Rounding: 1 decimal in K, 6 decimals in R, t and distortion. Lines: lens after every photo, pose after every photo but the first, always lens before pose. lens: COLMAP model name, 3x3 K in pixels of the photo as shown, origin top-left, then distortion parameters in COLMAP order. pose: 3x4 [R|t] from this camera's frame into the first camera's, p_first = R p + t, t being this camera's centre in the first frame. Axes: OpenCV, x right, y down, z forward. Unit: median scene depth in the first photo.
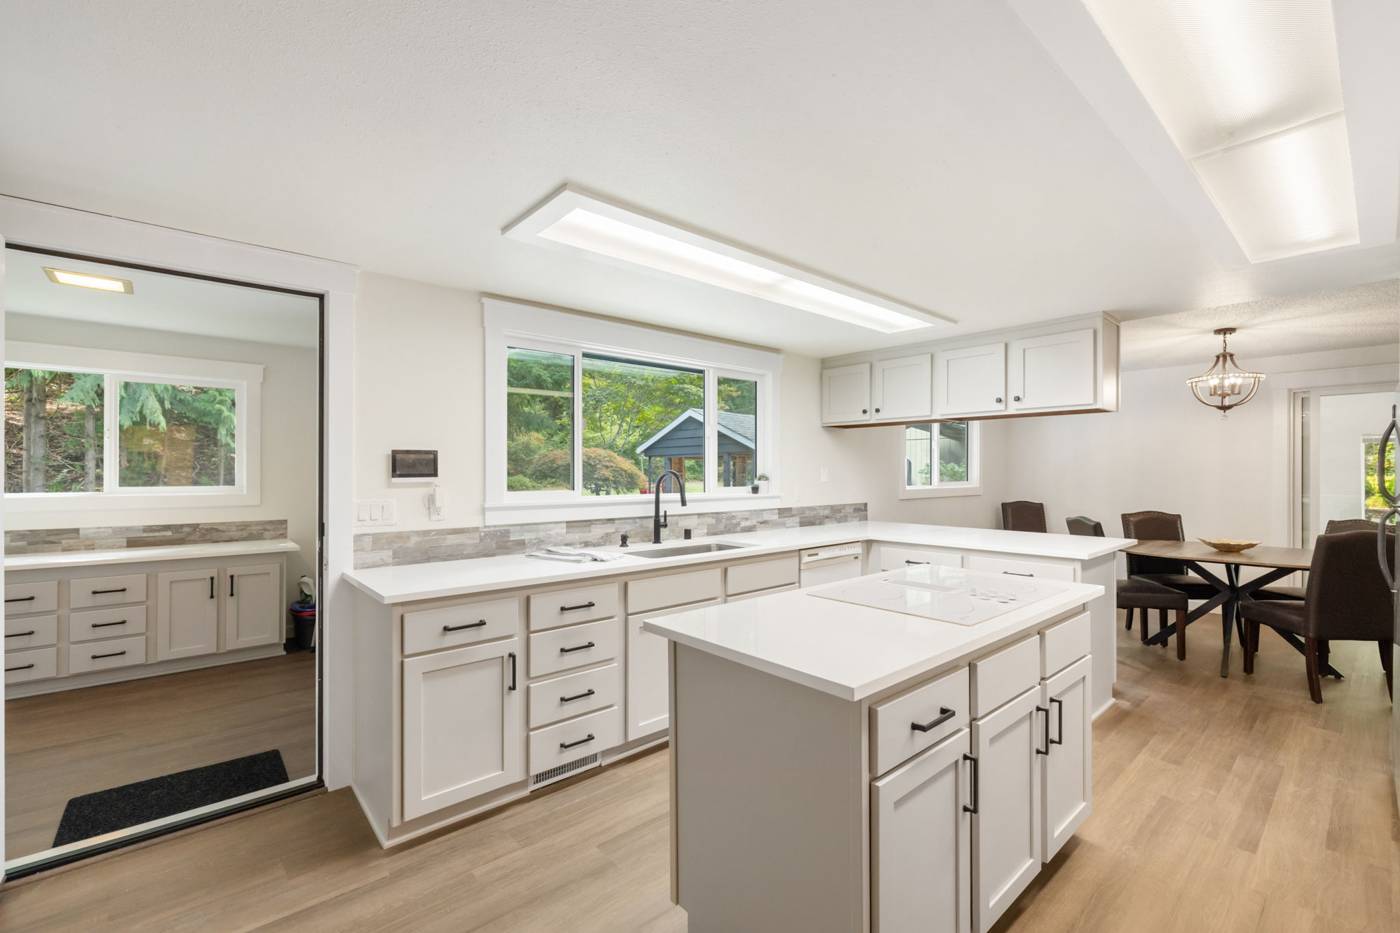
lens RADIAL K [[595.1, 0, 700.0], [0, 595.1, 466.5], [0, 0, 1]] dist [0.000837, 0.000140]
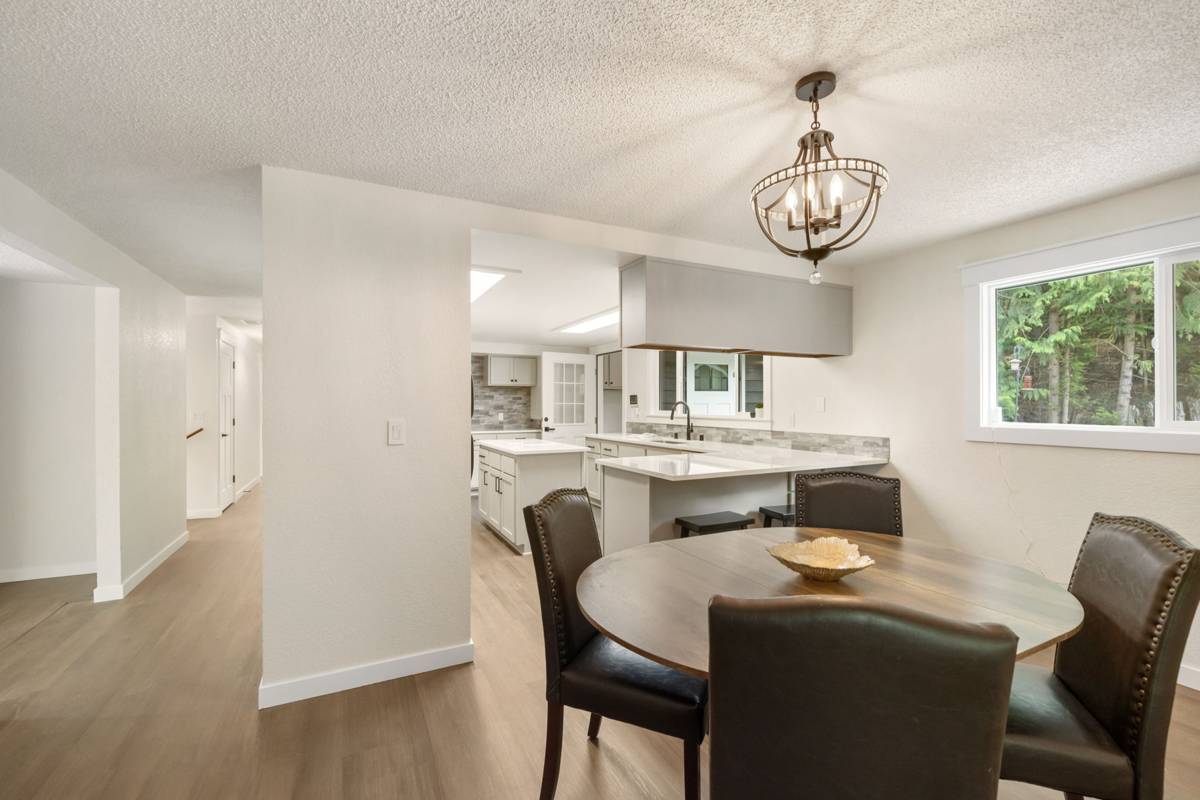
lens RADIAL K [[510.1, 0, 600.0], [0, 510.1, 400.0], [0, 0, 1]] dist [0.000837, 0.000140]
pose [[-0.248895, -0.009419, -0.968485, 1.309381], [0.006325, 0.999916, -0.011350, 0.015570], [0.968510, -0.008951, -0.248814, 0.944656]]
